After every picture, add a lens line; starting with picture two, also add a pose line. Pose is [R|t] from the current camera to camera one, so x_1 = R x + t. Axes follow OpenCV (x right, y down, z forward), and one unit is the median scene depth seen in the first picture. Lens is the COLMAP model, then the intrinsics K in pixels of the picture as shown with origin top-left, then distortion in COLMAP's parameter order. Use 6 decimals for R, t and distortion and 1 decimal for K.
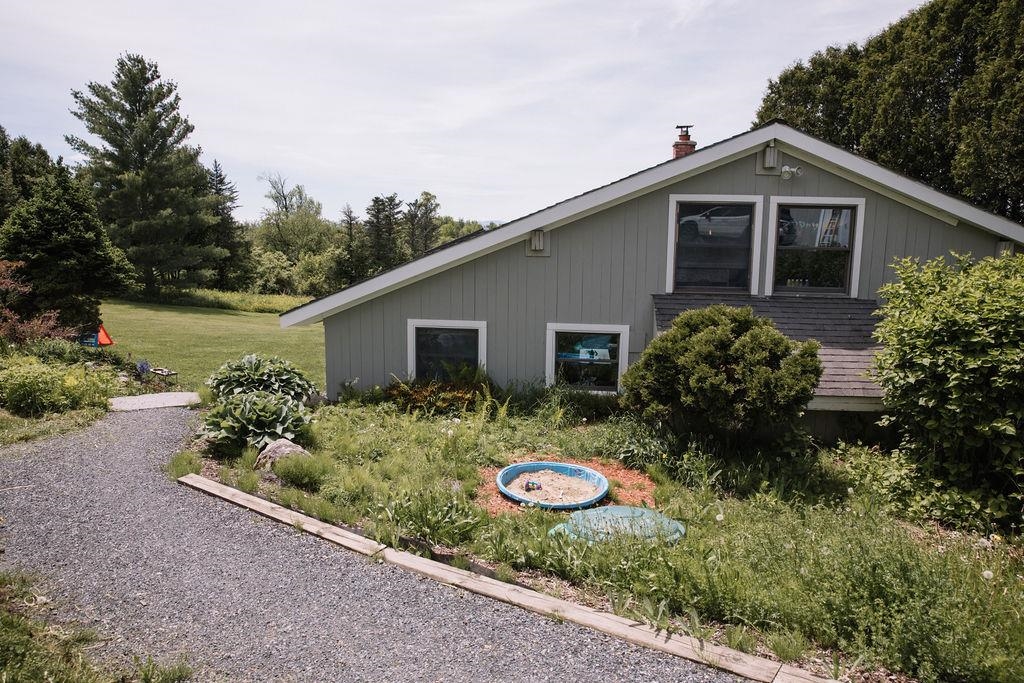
lens RADIAL K [[714.0, 0, 514.6], [0, 714.0, 321.3], [0, 0, 1]] dist [-0.137455, 0.144767]
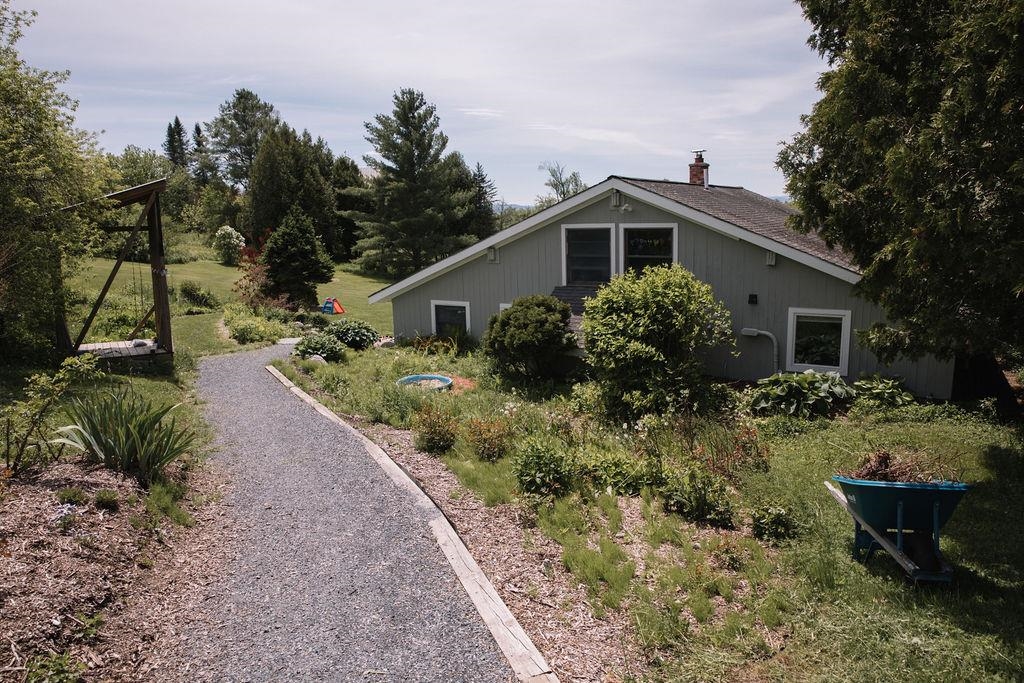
lens RADIAL K [[714.0, 0, 514.6], [0, 714.0, 321.3], [0, 0, 1]] dist [-0.137455, 0.144767]
pose [[0.910979, 0.026300, -0.411613, 0.470941], [-0.013059, 0.999304, 0.034949, -0.009076], [0.412246, -0.026462, 0.910688, -0.307450]]
